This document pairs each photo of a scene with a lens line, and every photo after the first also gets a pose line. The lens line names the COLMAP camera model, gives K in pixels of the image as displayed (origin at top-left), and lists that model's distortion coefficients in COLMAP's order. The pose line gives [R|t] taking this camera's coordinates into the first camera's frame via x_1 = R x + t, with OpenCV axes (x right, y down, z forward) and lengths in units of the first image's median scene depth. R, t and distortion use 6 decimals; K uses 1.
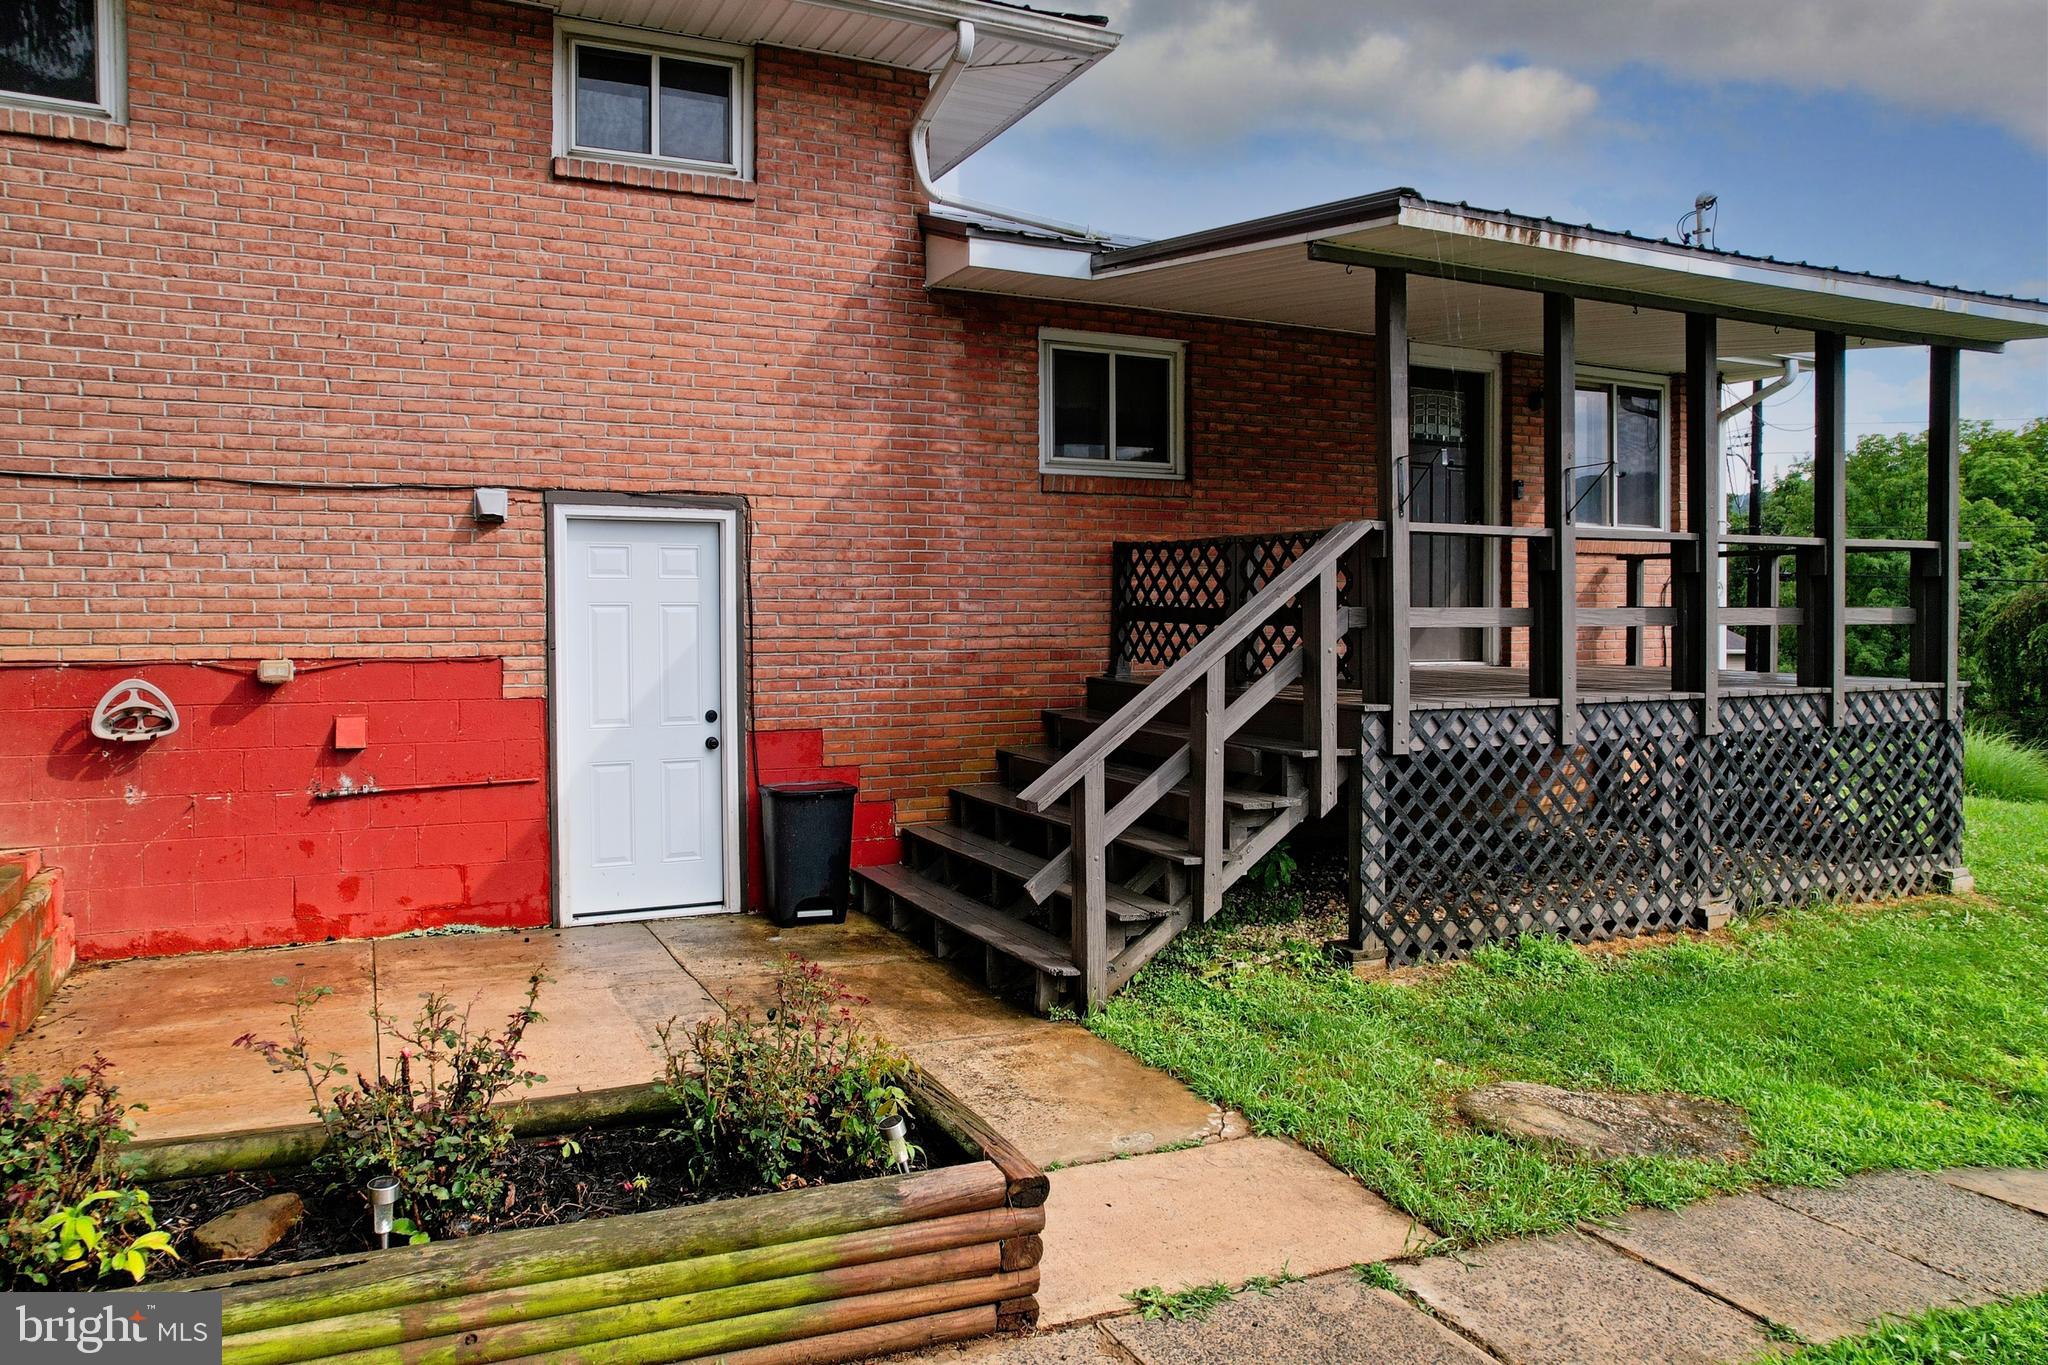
lens RADIAL K [[1354.1, 0, 991.3], [0, 1354.1, 652.2], [0, 0, 1]] dist [-0.084604, 0.077405]
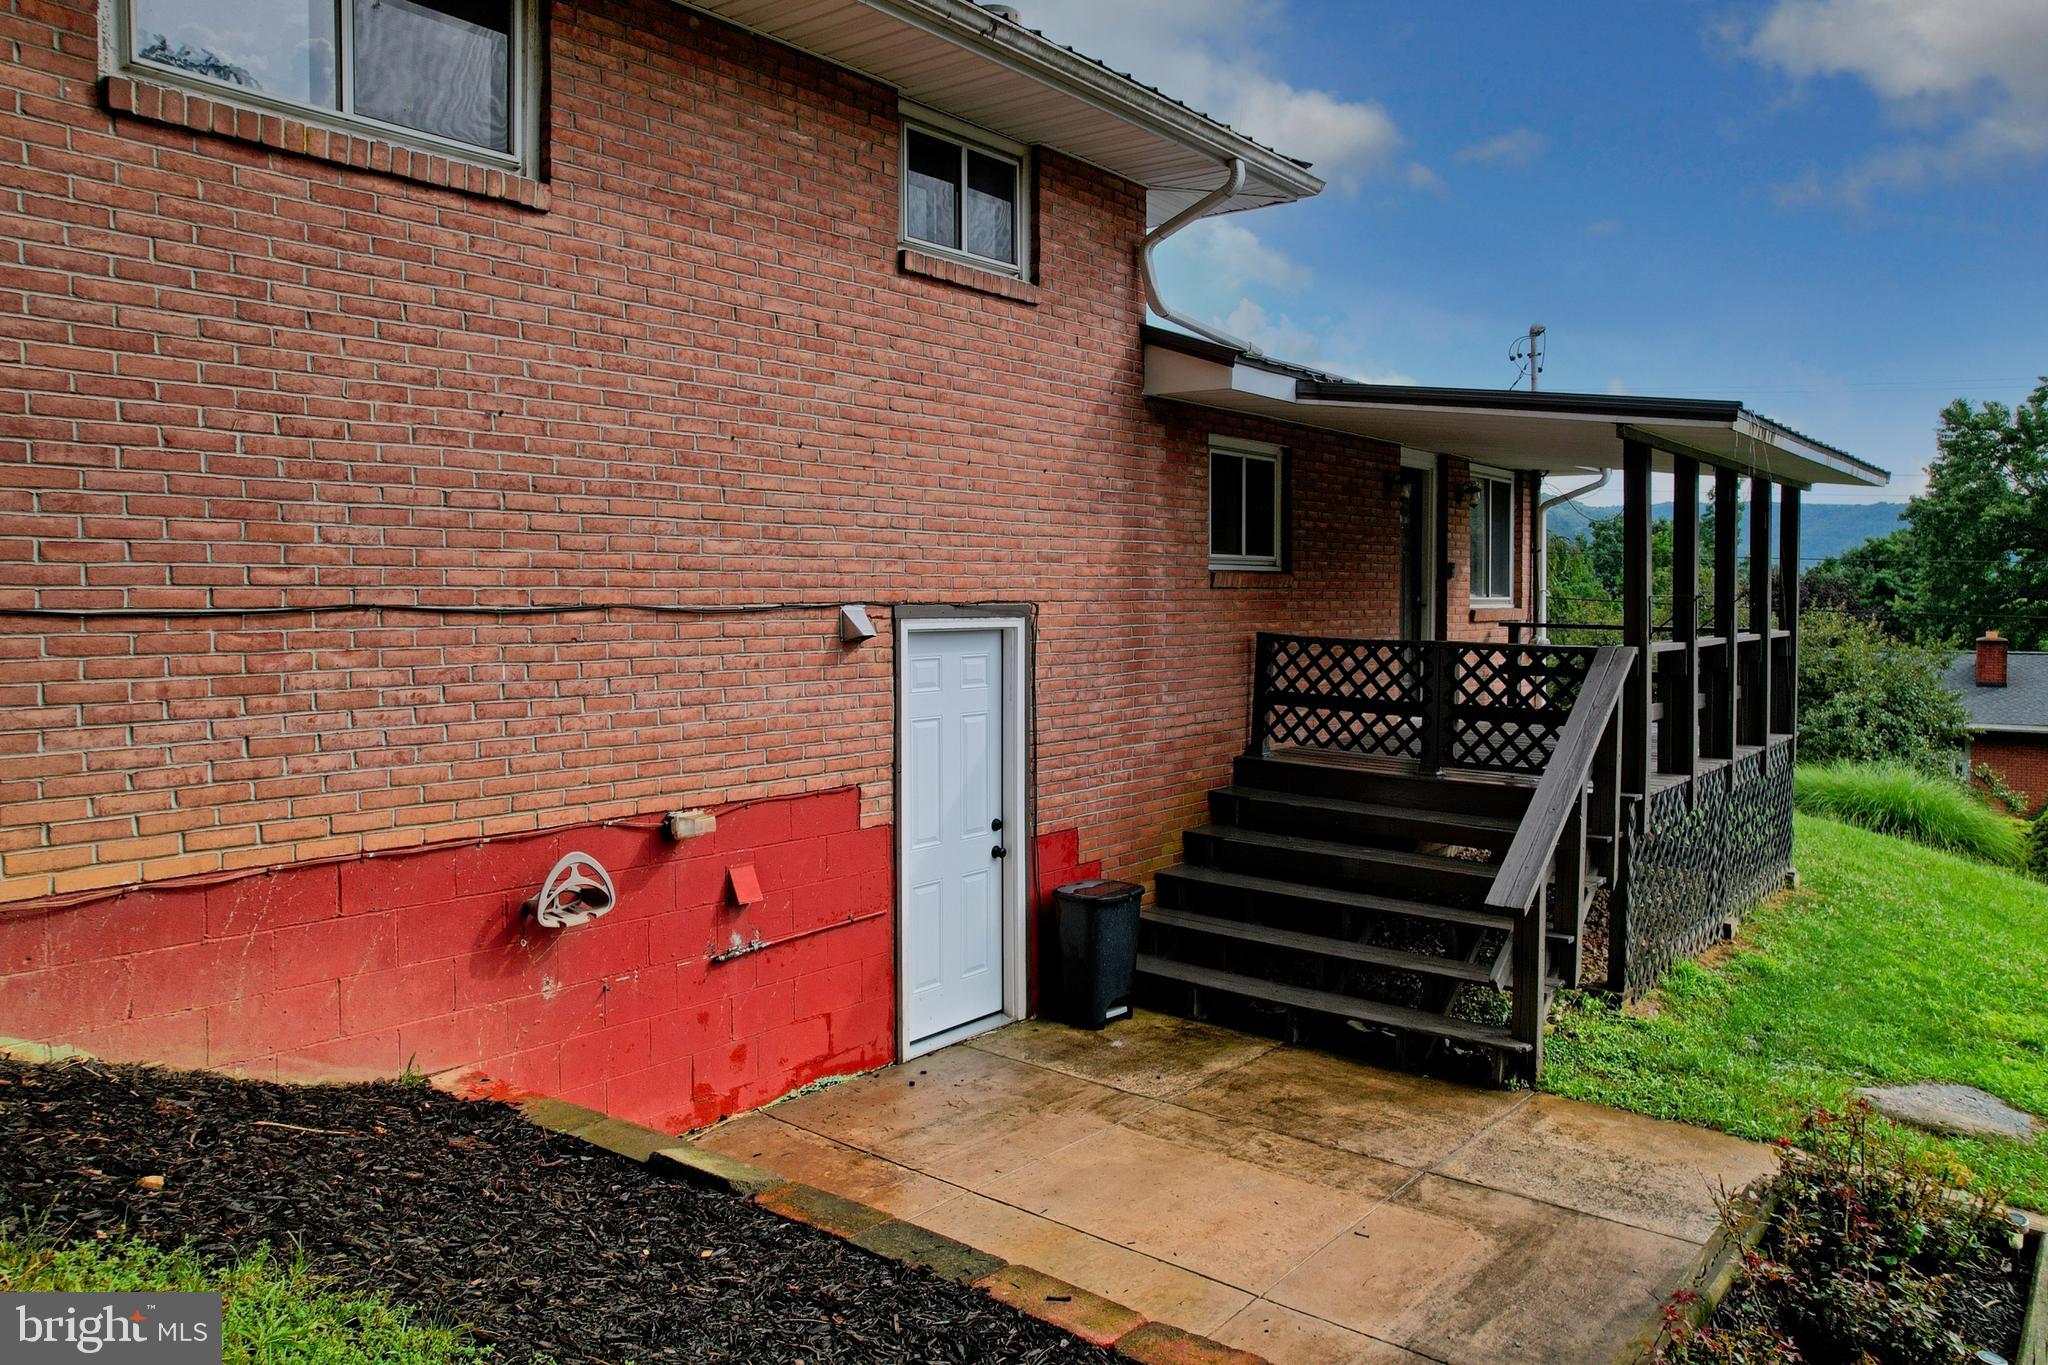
lens RADIAL K [[1373.2, 0, 1001.4], [0, 1373.2, 641.3], [0, 0, 1]] dist [-0.045385, 0.001770]
pose [[0.907325, -0.011593, 0.420269, -0.692509], [0.007122, 0.999900, 0.012207, -0.109881], [-0.420369, -0.008083, 0.907317, 0.096697]]
